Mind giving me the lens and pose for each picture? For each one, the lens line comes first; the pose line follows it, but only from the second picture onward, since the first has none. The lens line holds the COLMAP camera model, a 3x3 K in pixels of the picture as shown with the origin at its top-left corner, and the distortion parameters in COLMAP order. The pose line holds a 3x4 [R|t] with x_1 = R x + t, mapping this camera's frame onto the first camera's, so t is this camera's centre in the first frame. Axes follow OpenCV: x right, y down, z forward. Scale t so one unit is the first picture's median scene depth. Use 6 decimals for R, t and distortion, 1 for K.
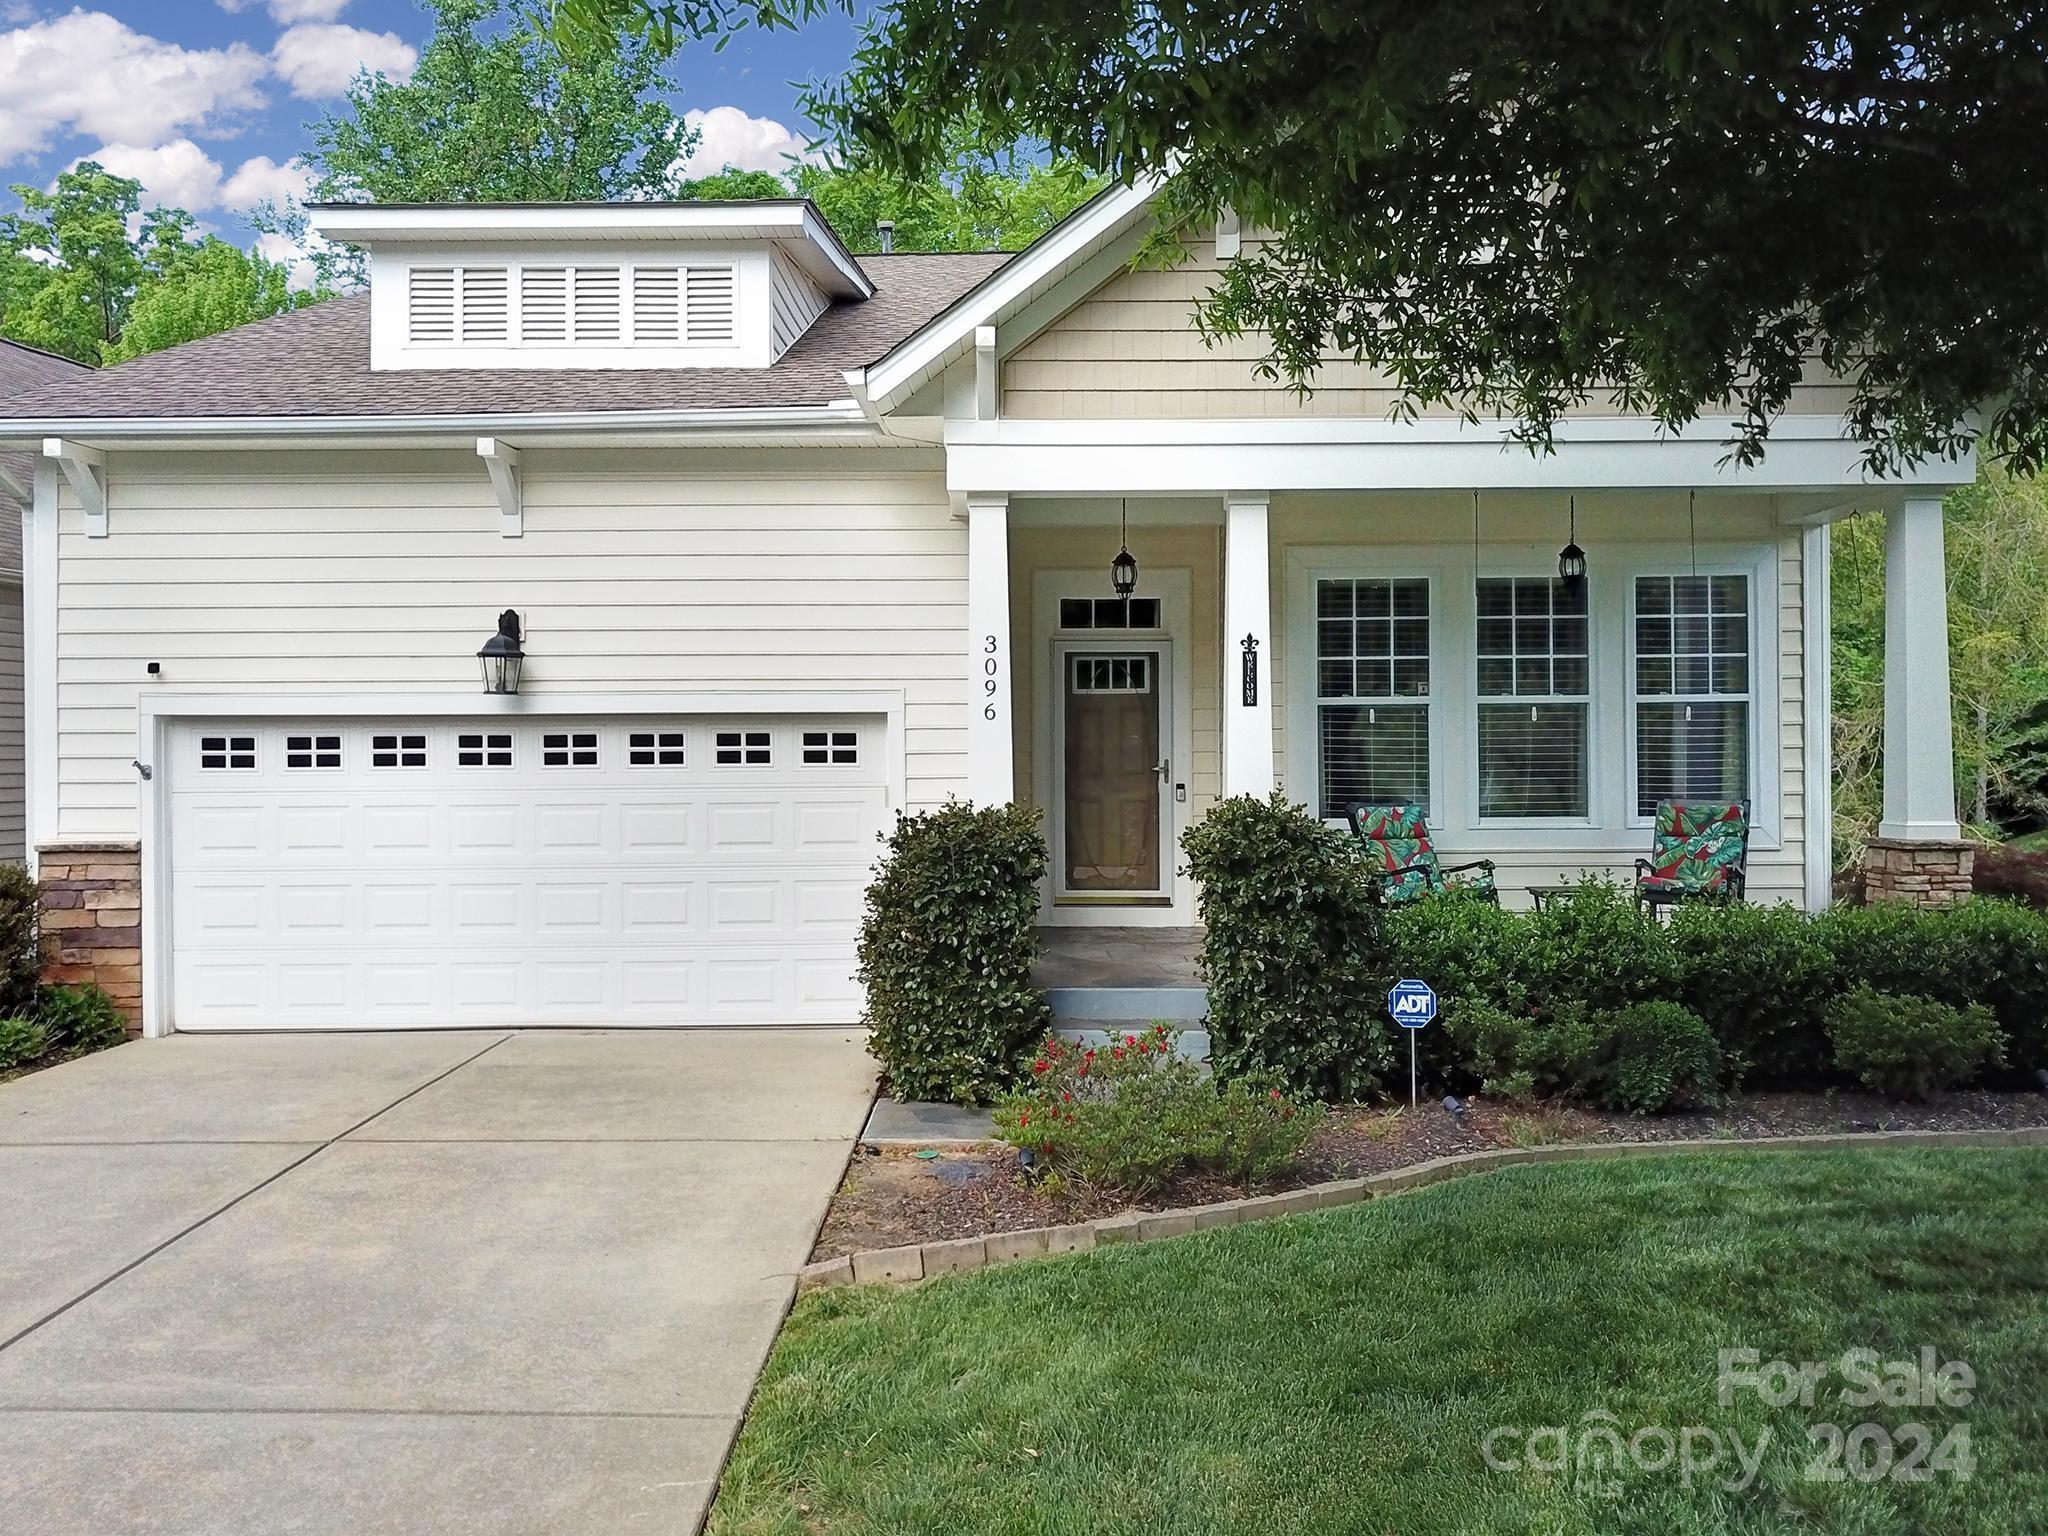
lens RADIAL K [[1596.8, 0, 1012.3], [0, 1596.8, 778.3], [0, 0, 1]] dist [0.021572, -0.019769]
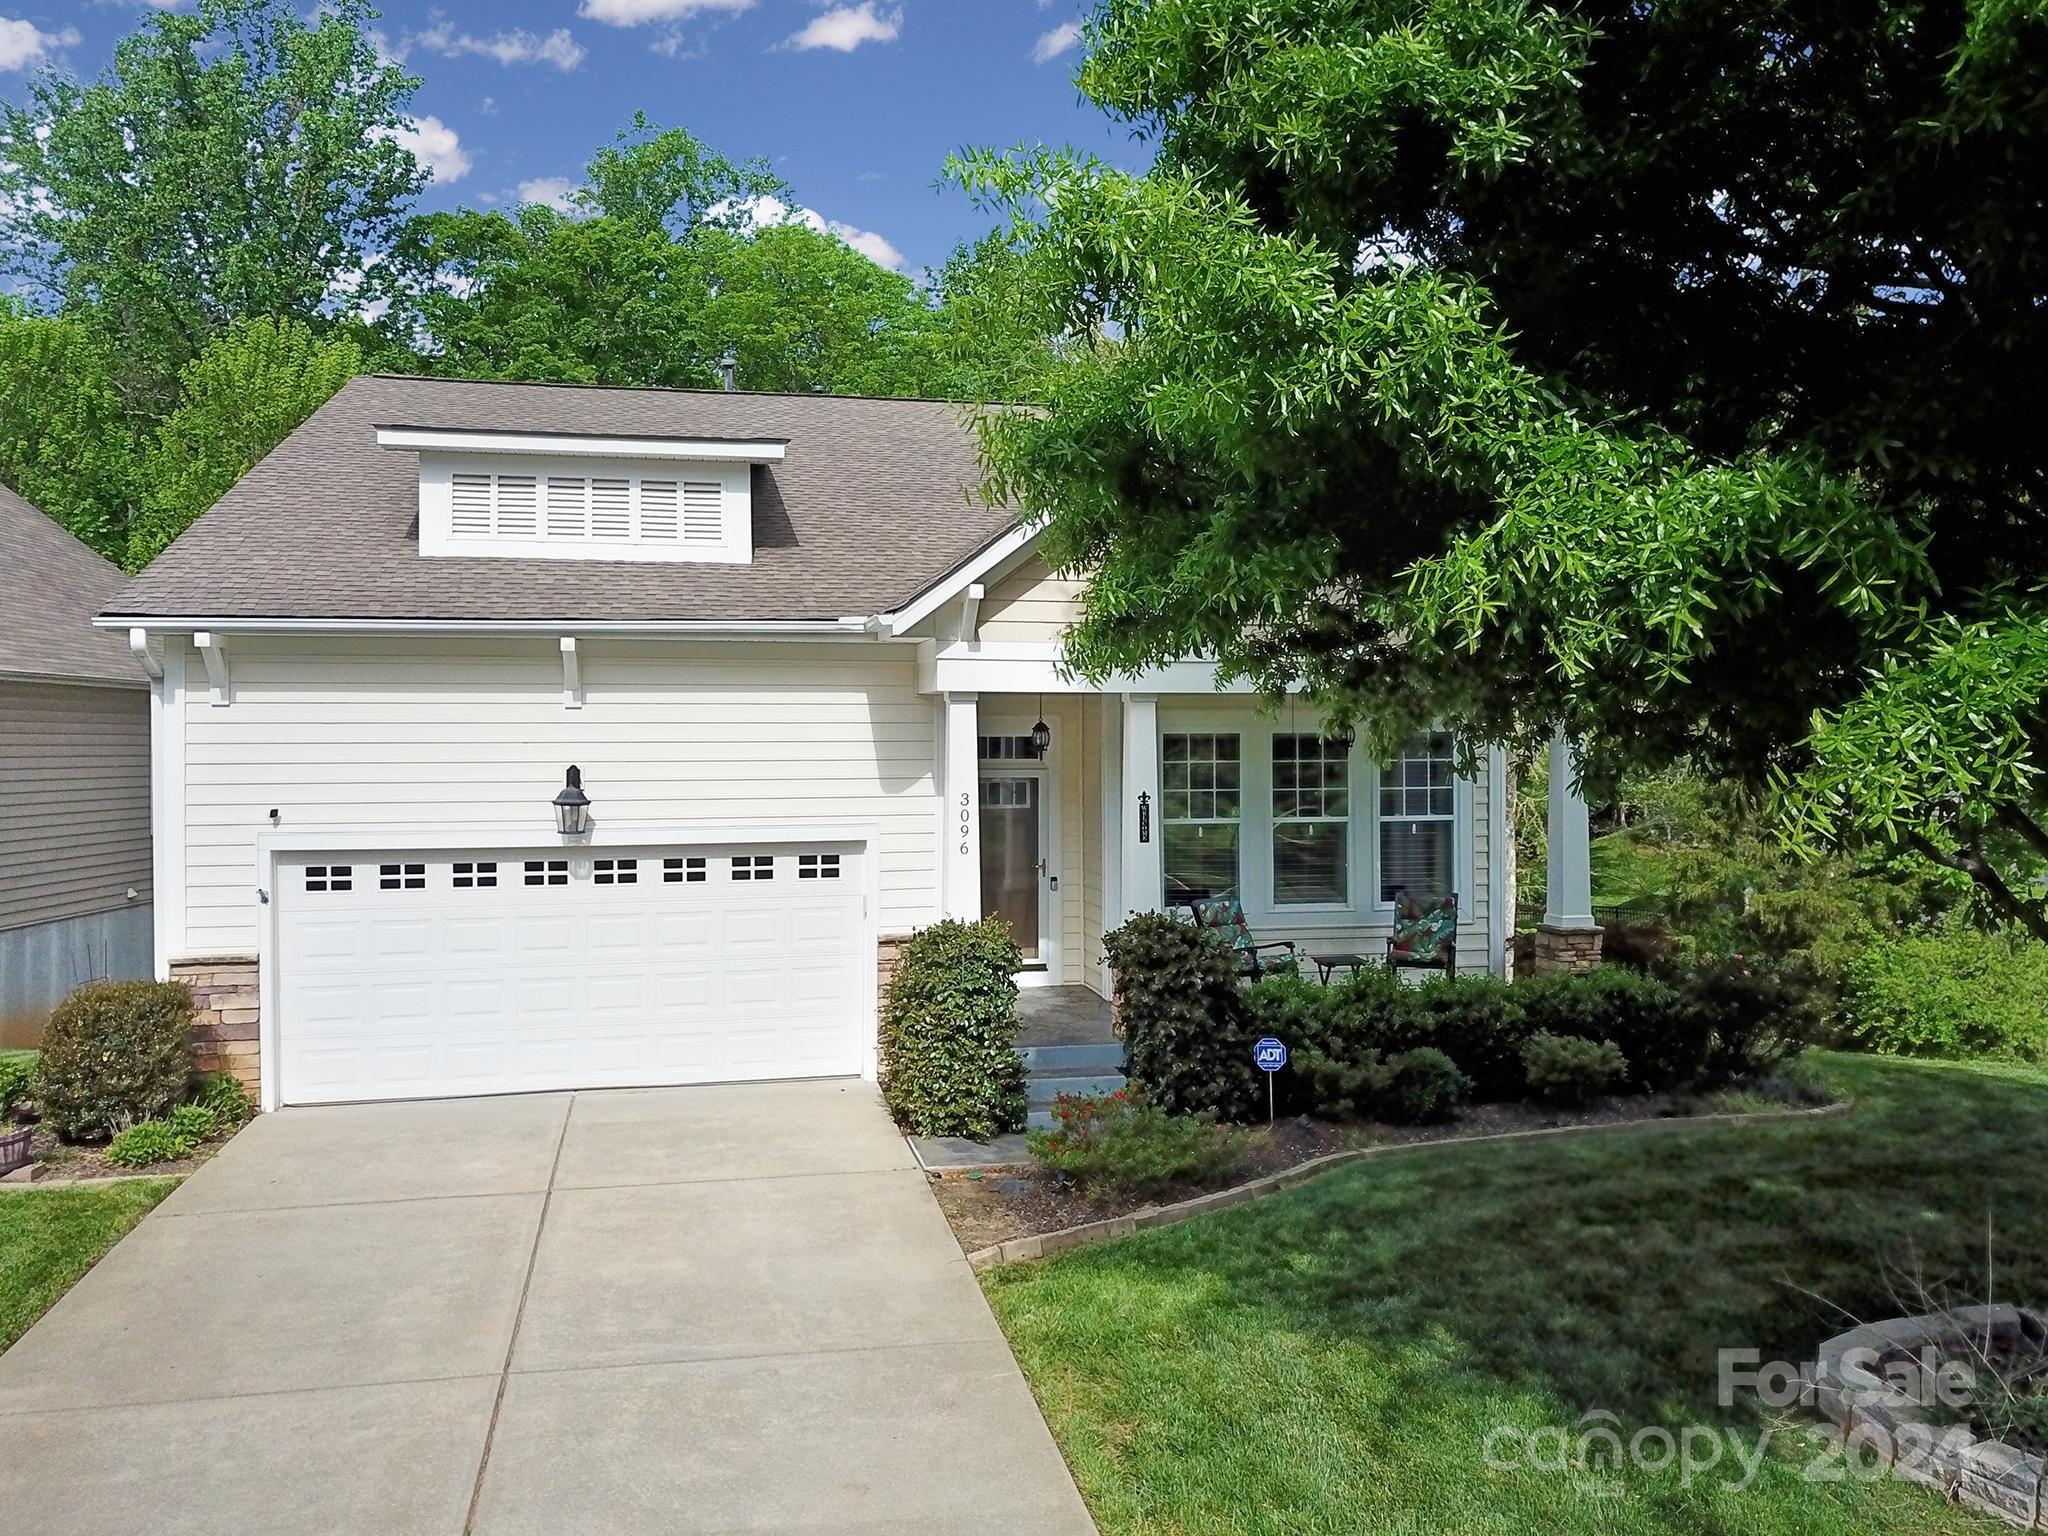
lens RADIAL K [[1596.8, 0, 1006.6], [0, 1596.8, 761.1], [0, 0, 1]] dist [0.021572, -0.019769]
pose [[0.976446, -0.001728, 0.215754, -0.293911], [0.002102, 0.999997, -0.001507, -0.123623], [-0.215751, 0.001925, 0.976447, -0.380220]]
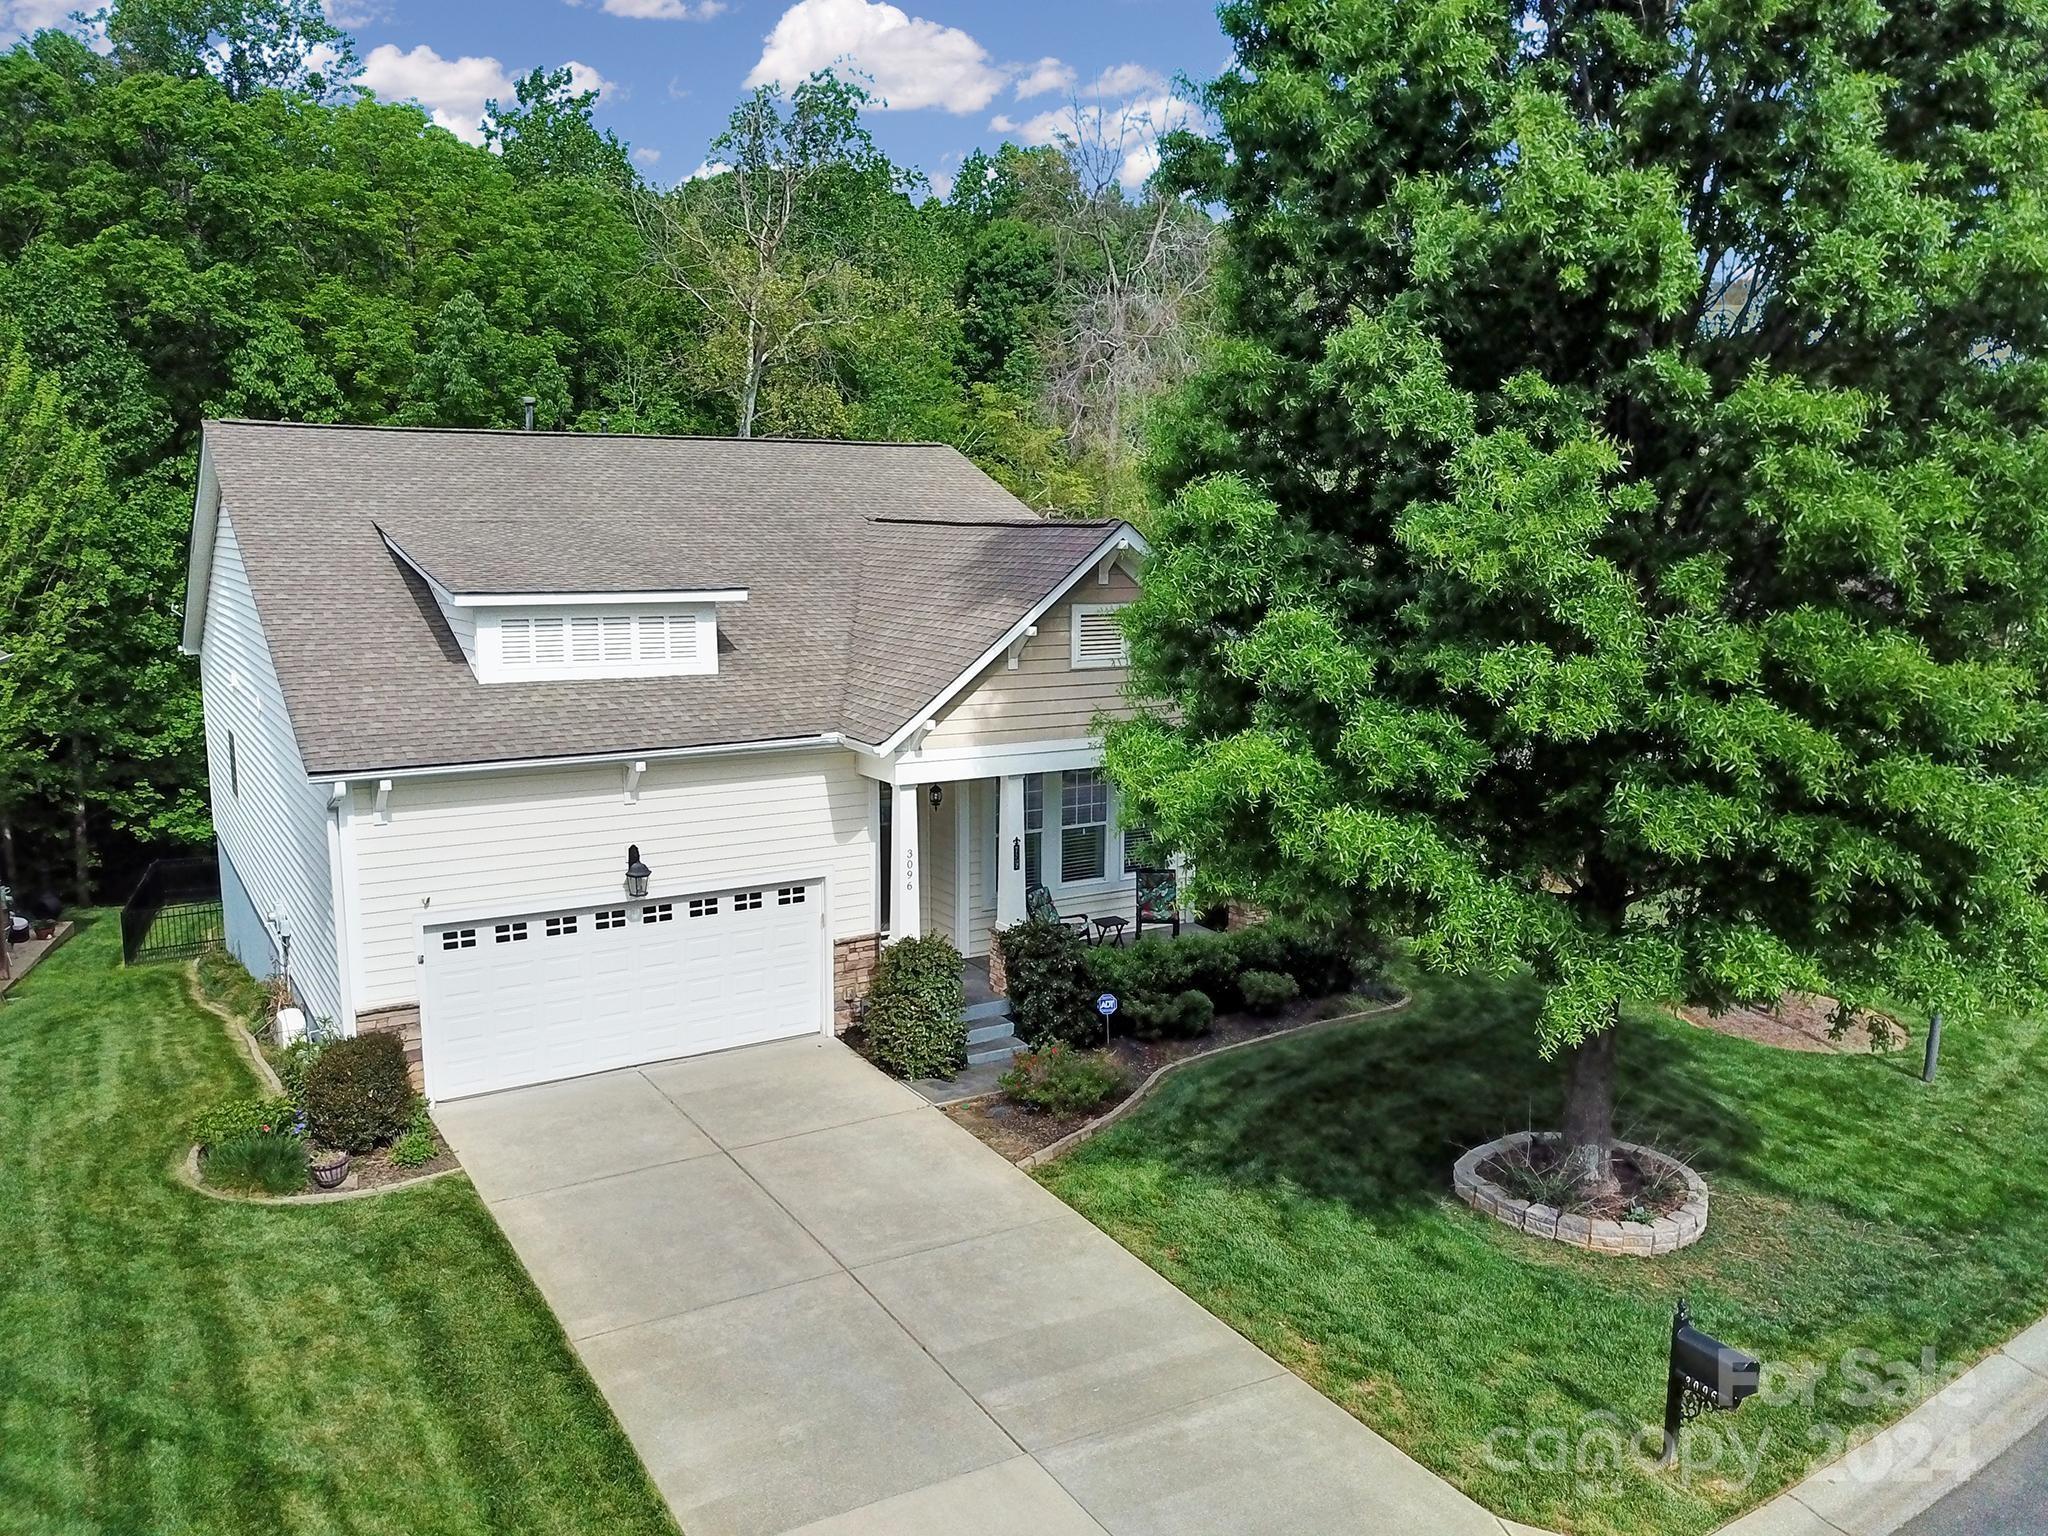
lens RADIAL K [[1596.8, 0, 1023.3], [0, 1596.8, 773.0], [0, 0, 1]] dist [0.021572, -0.019769]
pose [[0.846861, -0.076653, 0.526260, -1.029401], [0.000992, 0.989784, 0.142572, -0.514080], [-0.531813, -0.120217, 0.838286, -0.847742]]
